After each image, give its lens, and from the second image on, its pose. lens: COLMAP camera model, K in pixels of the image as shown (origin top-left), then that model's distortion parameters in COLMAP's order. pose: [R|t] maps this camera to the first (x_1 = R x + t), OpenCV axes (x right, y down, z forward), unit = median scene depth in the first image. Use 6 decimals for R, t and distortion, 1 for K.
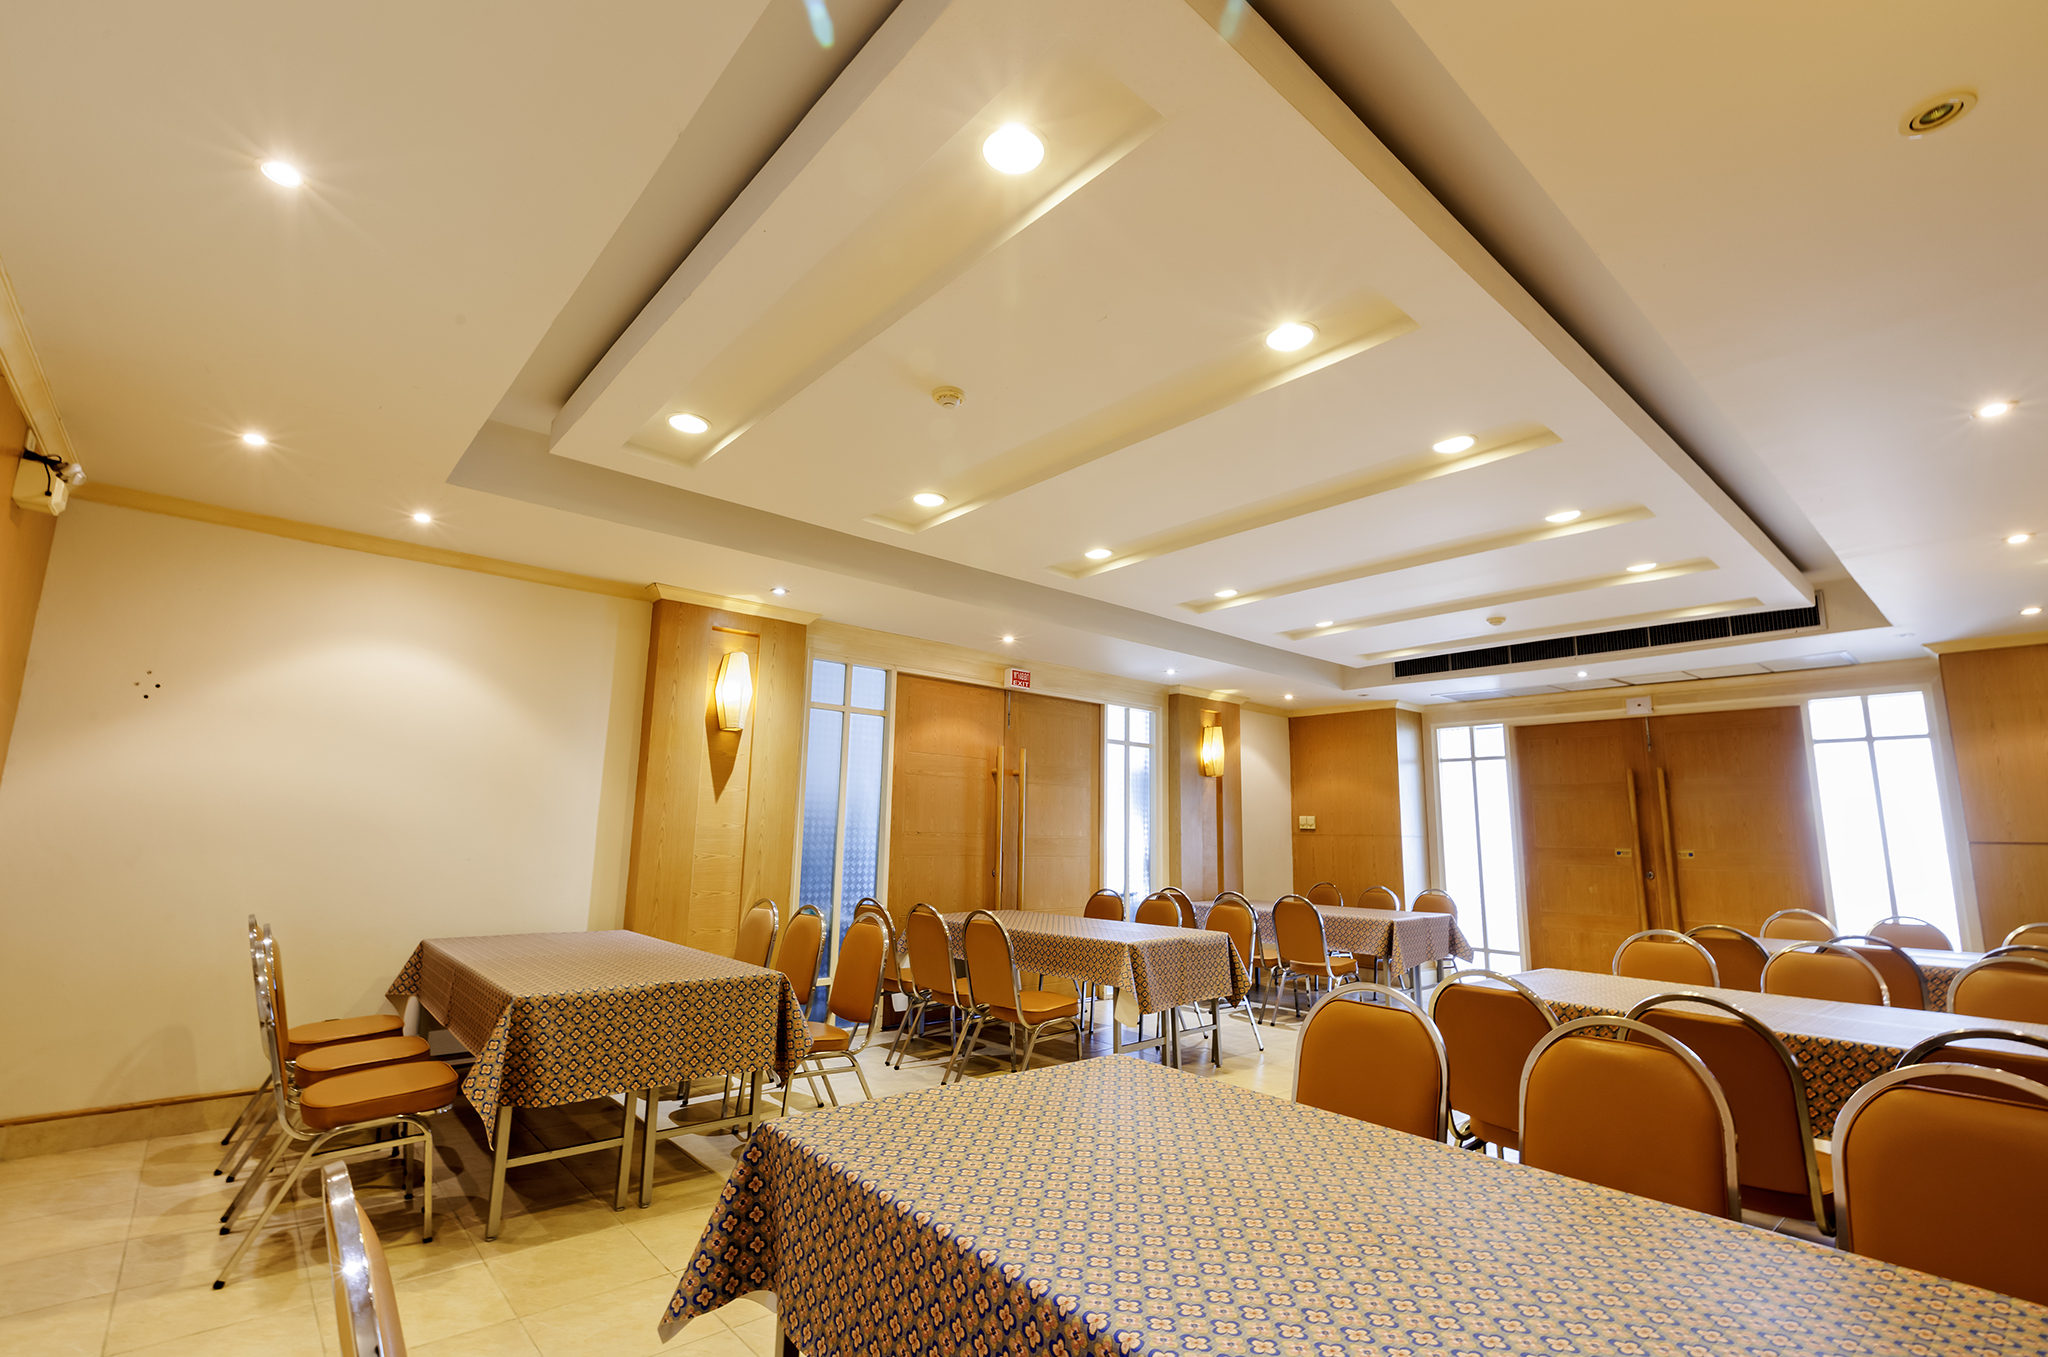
lens RADIAL K [[925.4, 0, 1018.9], [0, 925.4, 680.7], [0, 0, 1]] dist [-0.000192, -0.000128]
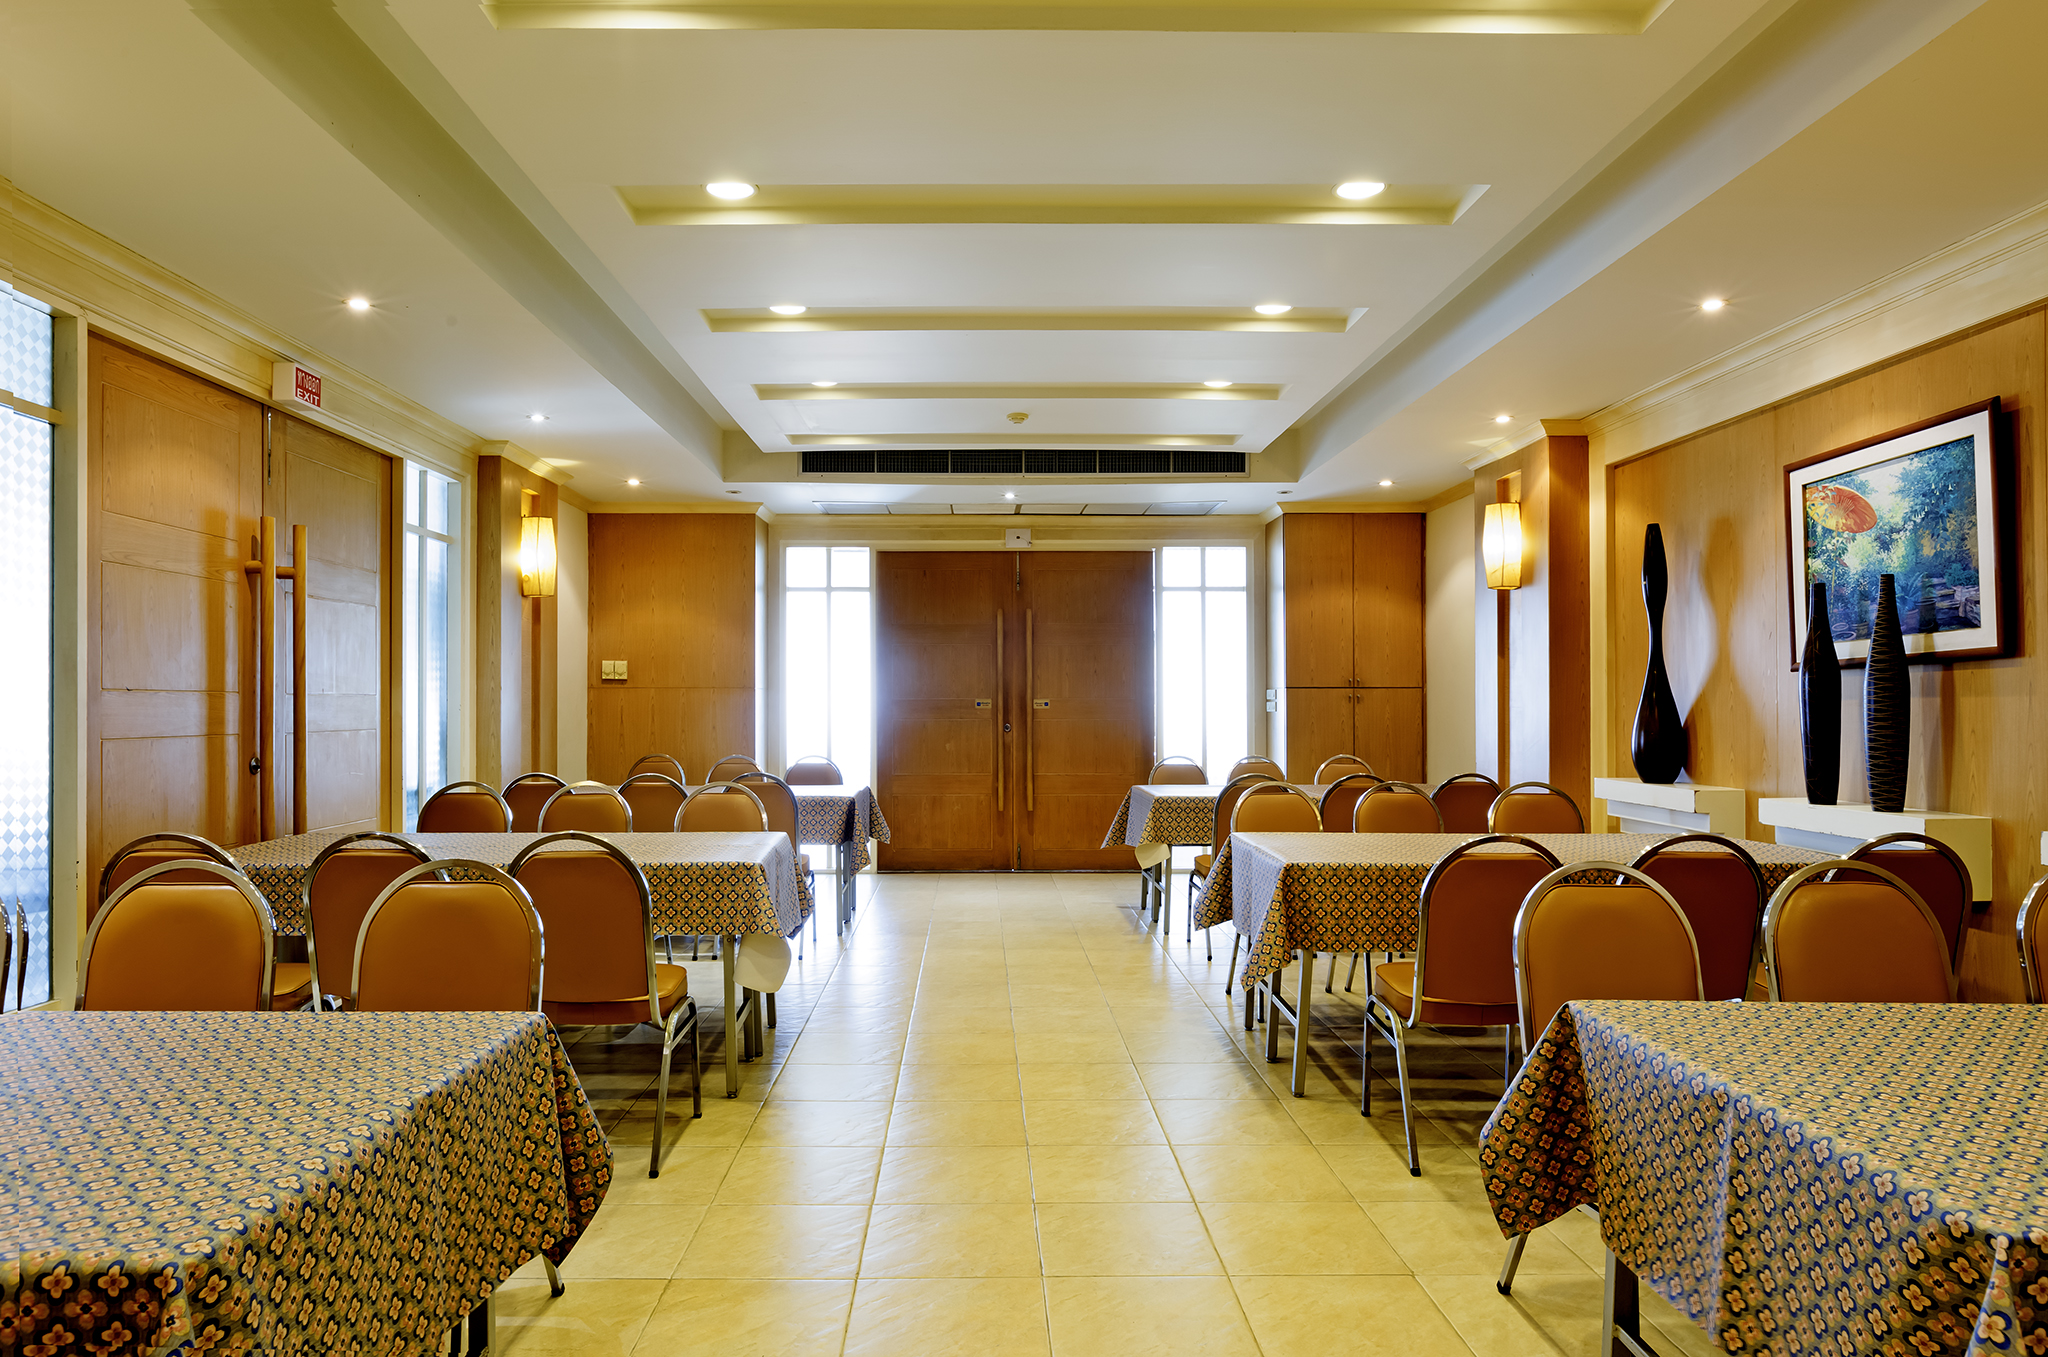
lens RADIAL K [[1250.4, 0, 1013.2], [0, 1250.4, 691.8], [0, 0, 1]] dist [-0.000591, 0.001325]
pose [[0.639425, -0.013781, 0.768730, -0.253385], [-0.114578, 0.986967, 0.112998, 0.037302], [-0.760268, -0.160333, 0.629512, 0.229031]]
